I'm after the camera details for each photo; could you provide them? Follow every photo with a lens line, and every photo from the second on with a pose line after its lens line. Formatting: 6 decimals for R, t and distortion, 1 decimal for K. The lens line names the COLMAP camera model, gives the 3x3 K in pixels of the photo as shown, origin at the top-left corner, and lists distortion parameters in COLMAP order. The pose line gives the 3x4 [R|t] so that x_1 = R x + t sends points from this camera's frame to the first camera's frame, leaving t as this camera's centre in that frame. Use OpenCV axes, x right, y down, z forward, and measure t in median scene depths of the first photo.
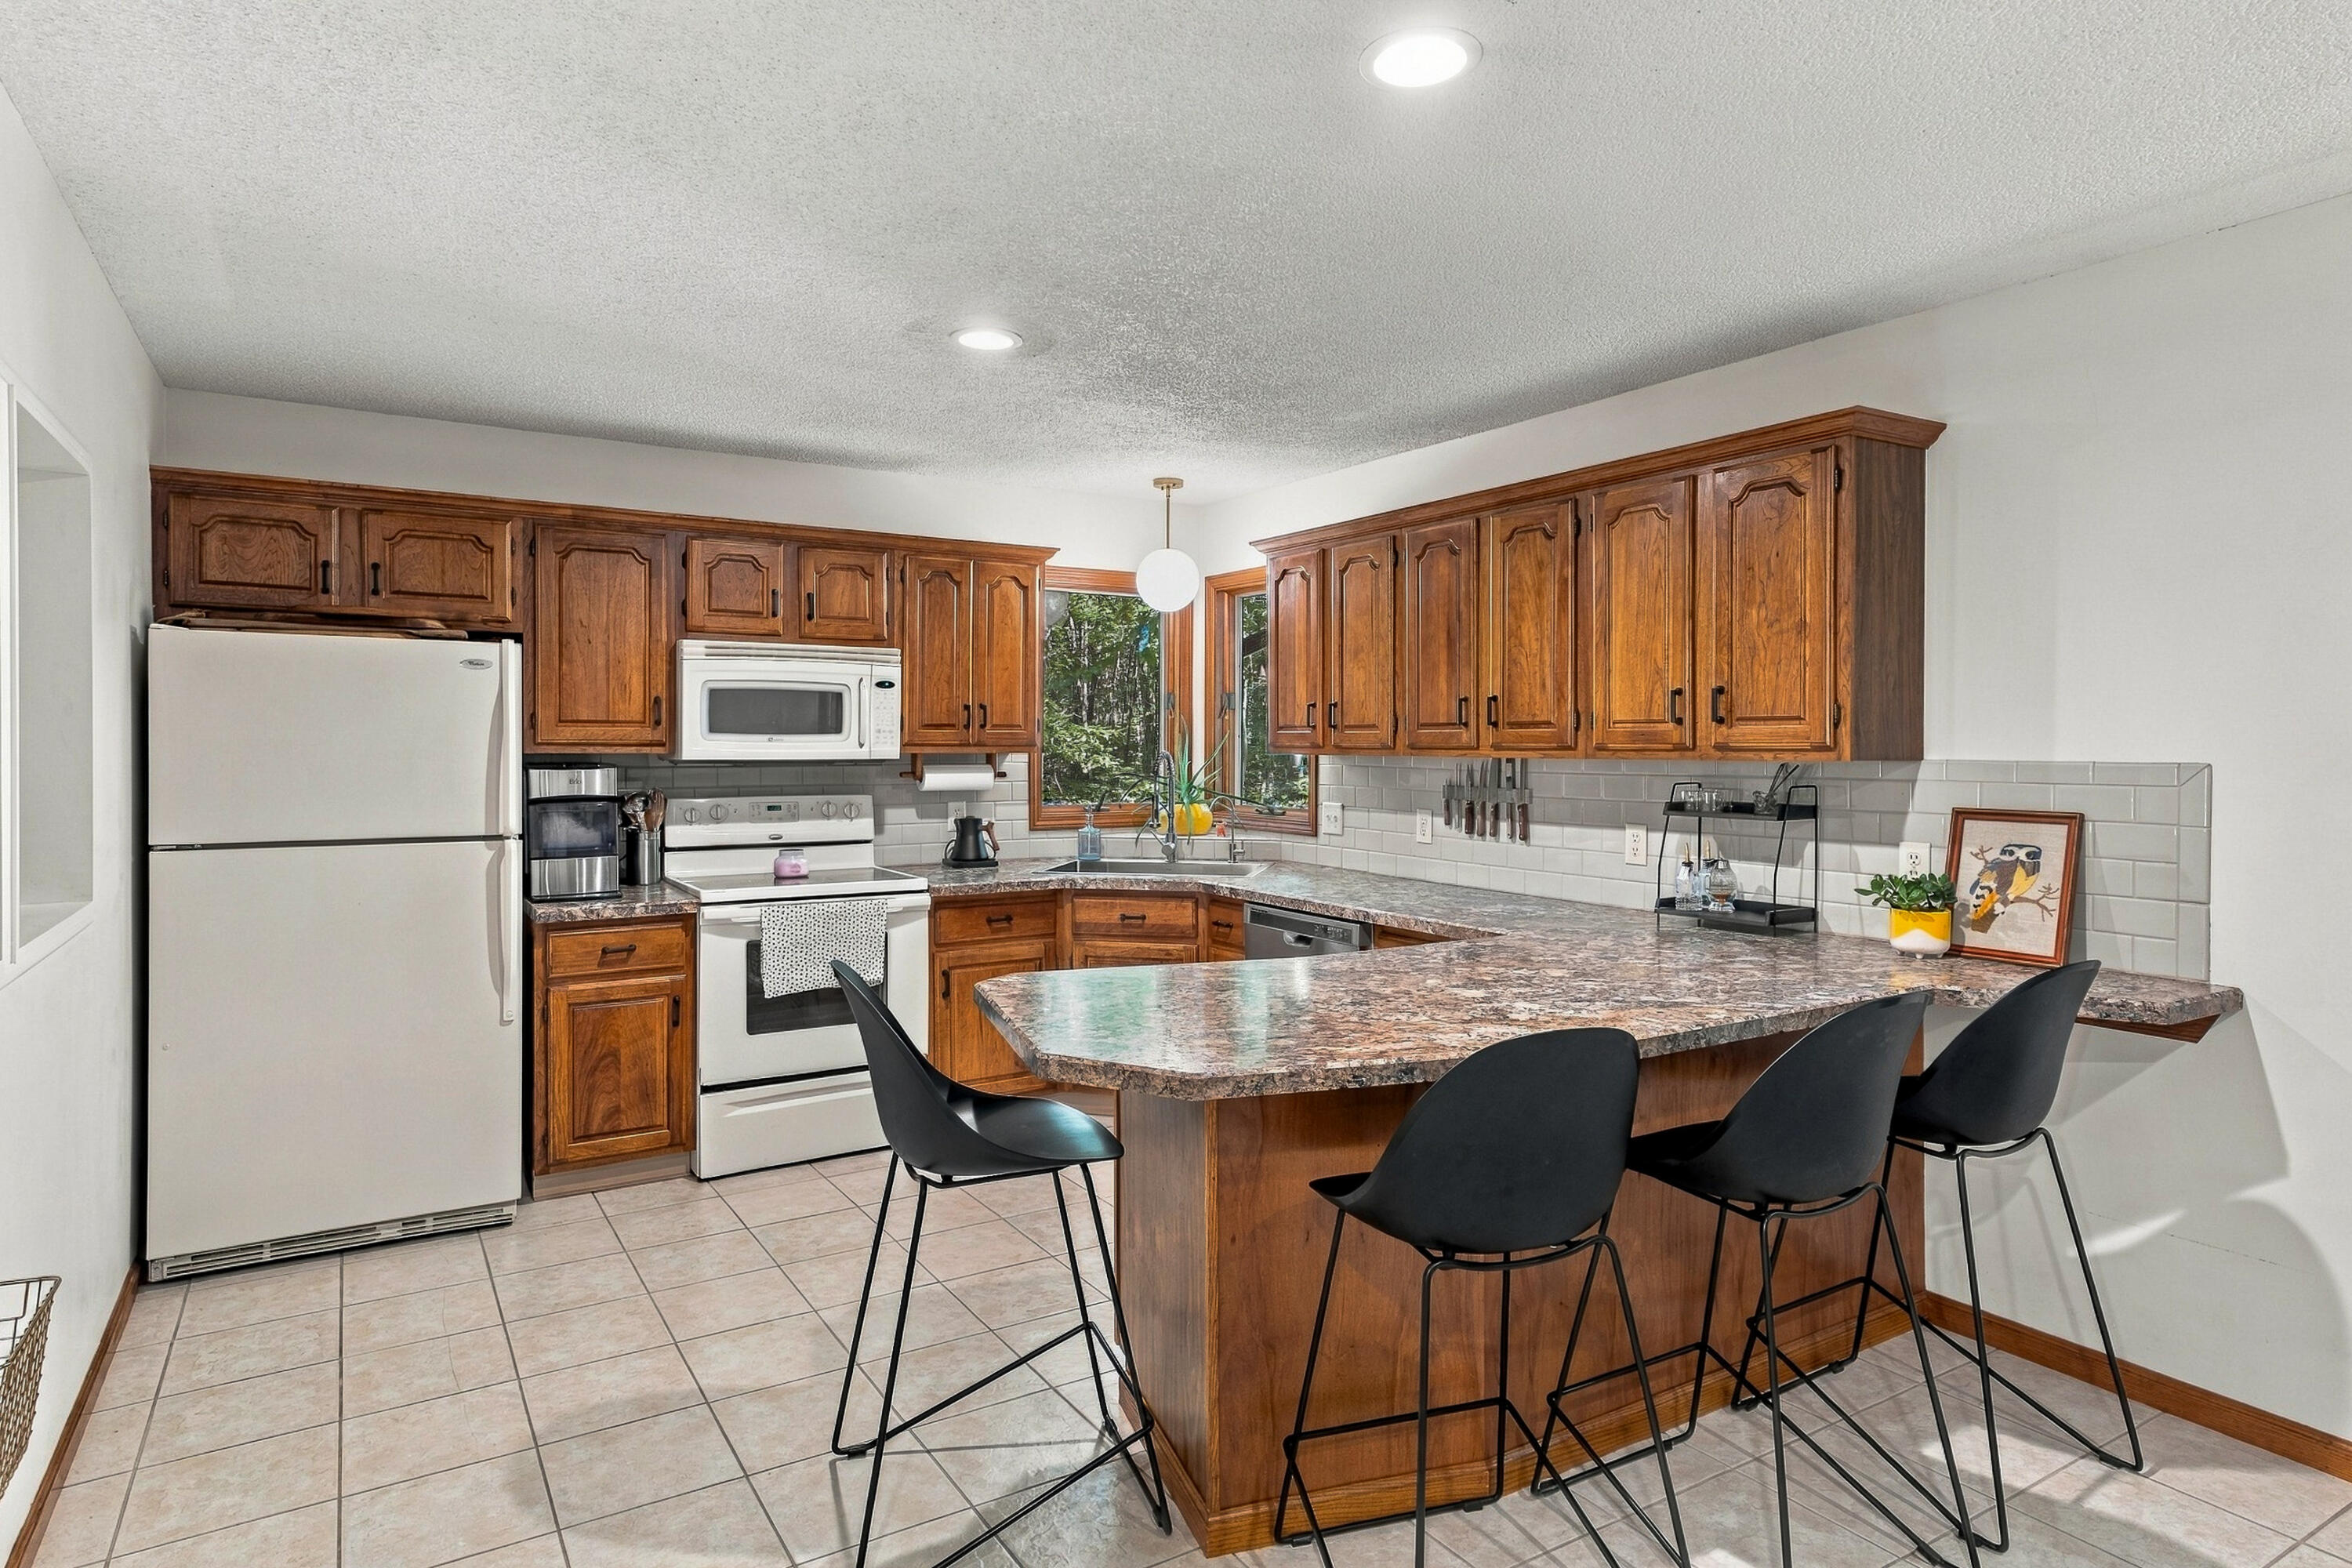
lens RADIAL K [[1311.2, 0, 1172.8], [0, 1311.2, 748.6], [0, 0, 1]] dist [0.000192, -0.002663]
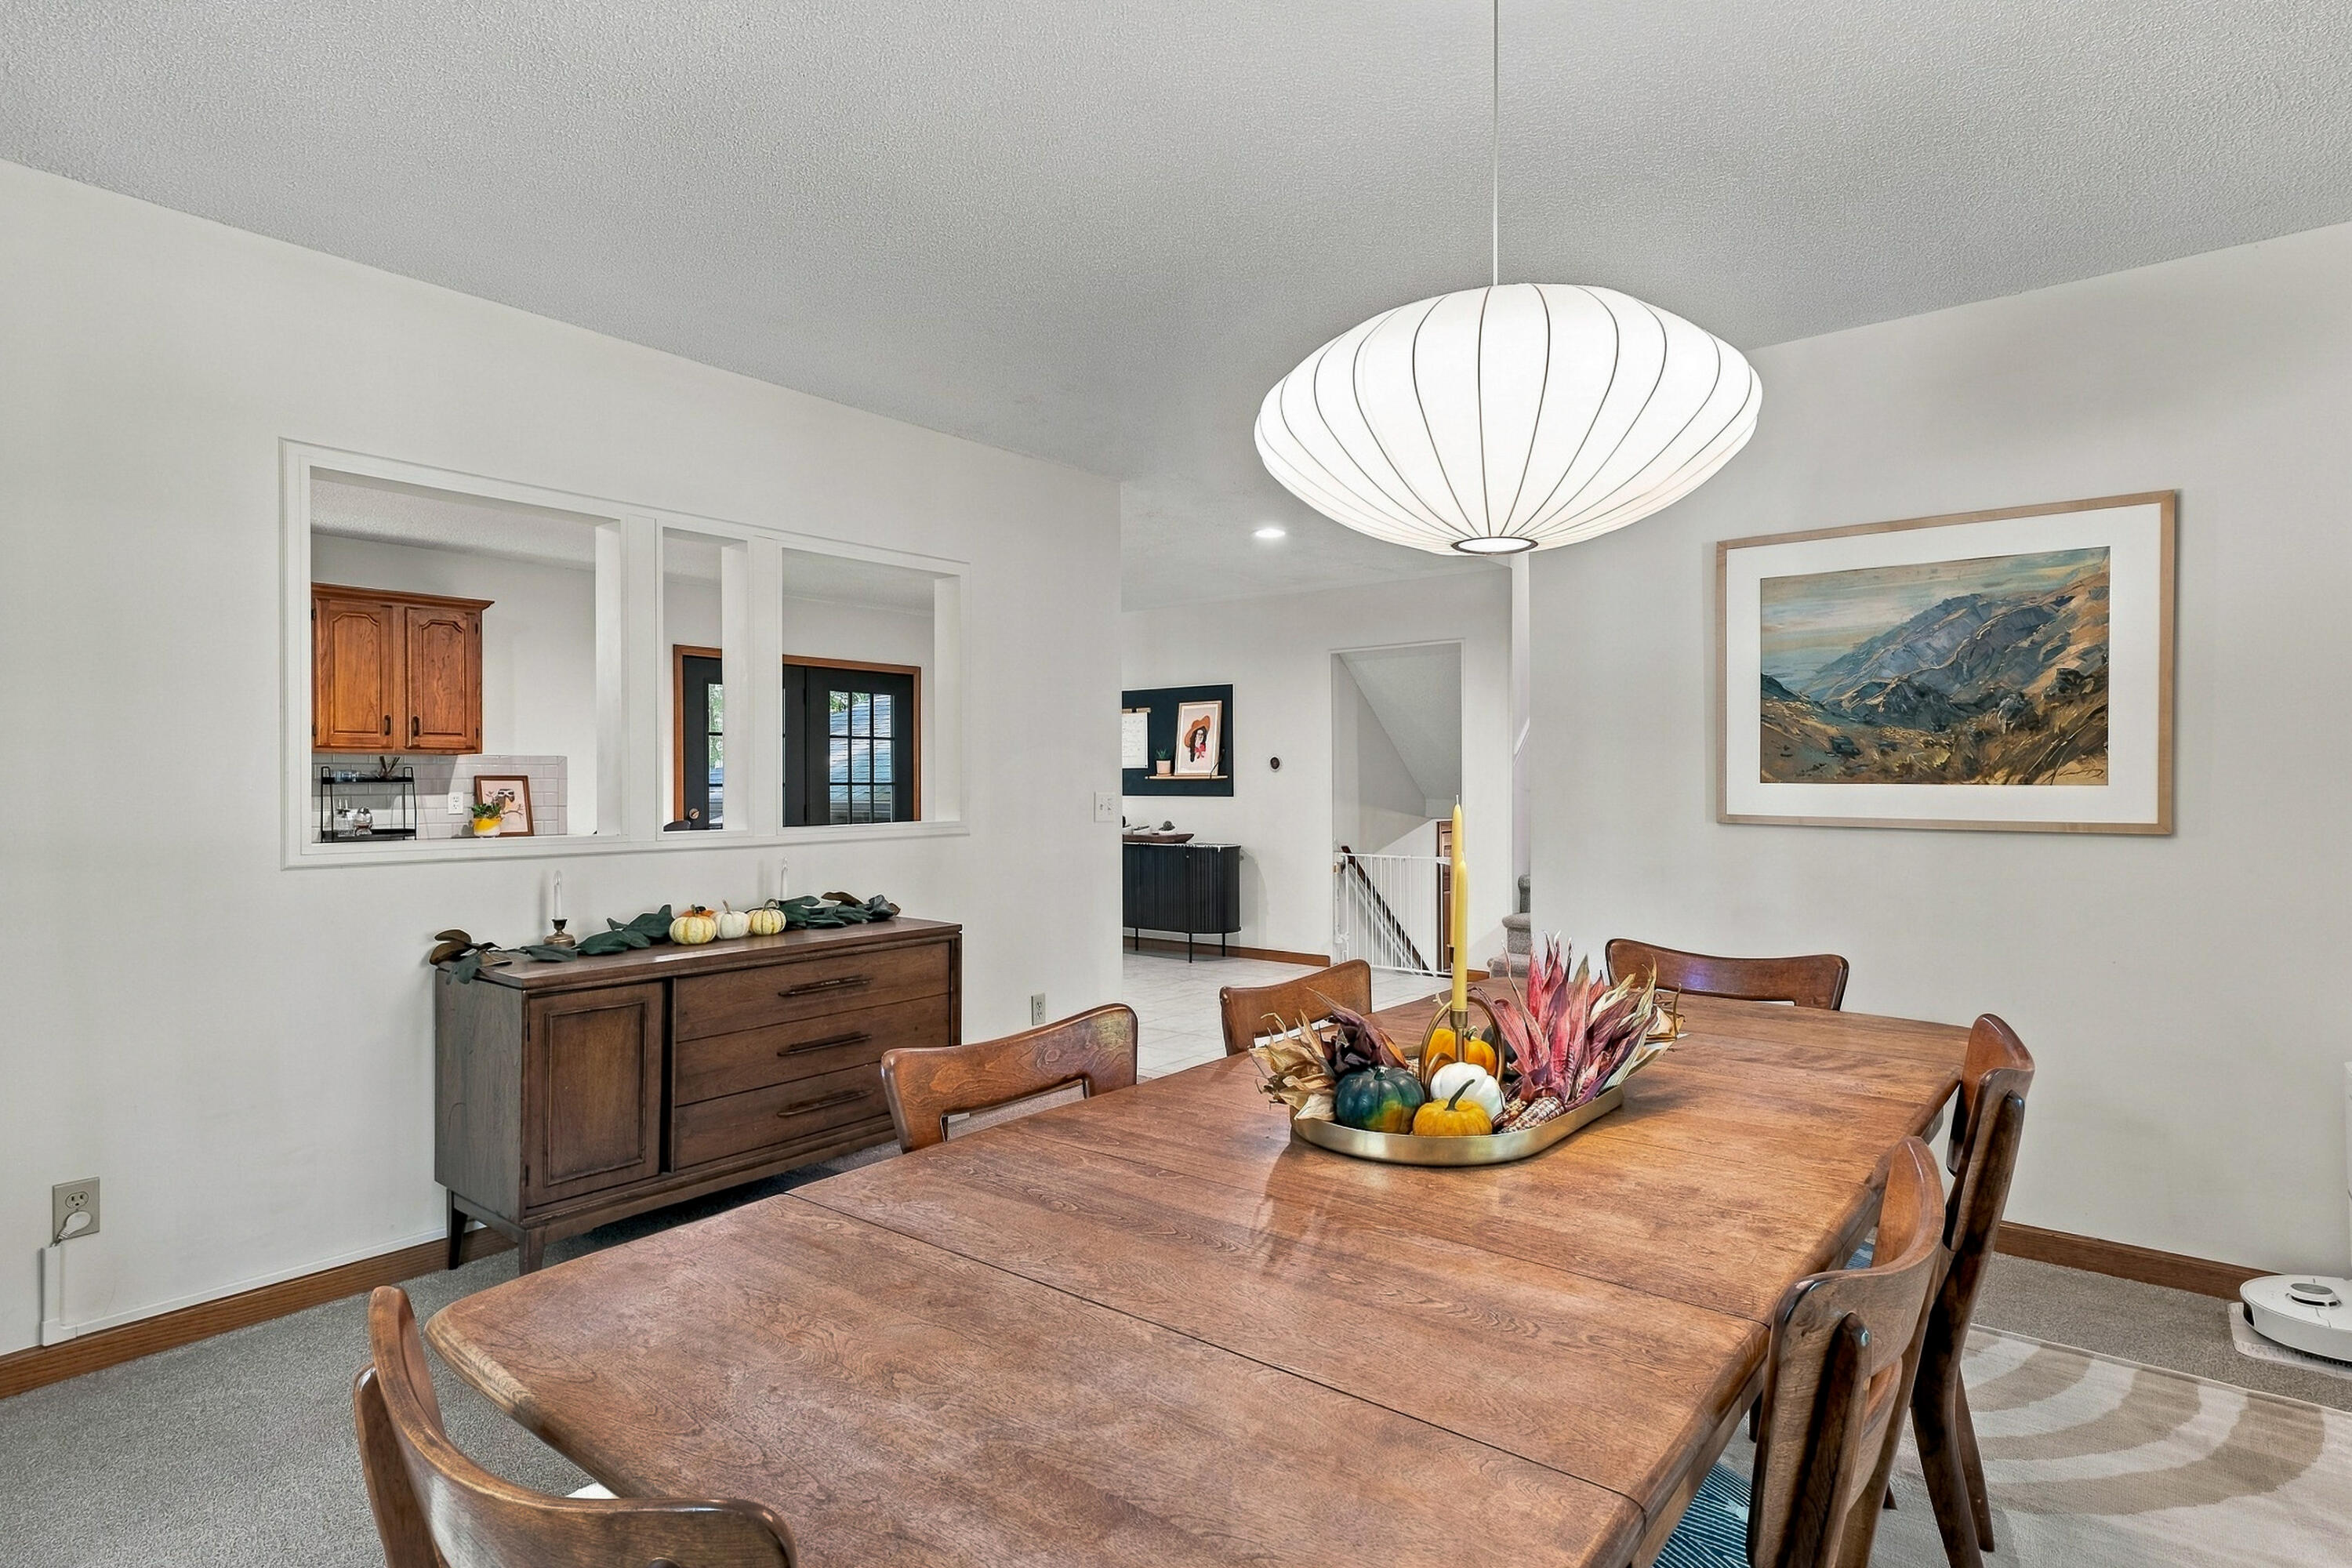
lens RADIAL K [[1243.1, 0, 1179.0], [0, 1243.1, 782.4], [0, 0, 1]] dist [0.020588, 0.000336]
pose [[-0.329653, -0.003775, 0.944095, -1.329560], [0.004975, 0.999971, 0.005736, 0.035793], [-0.944089, 0.006587, -0.329624, 0.397545]]
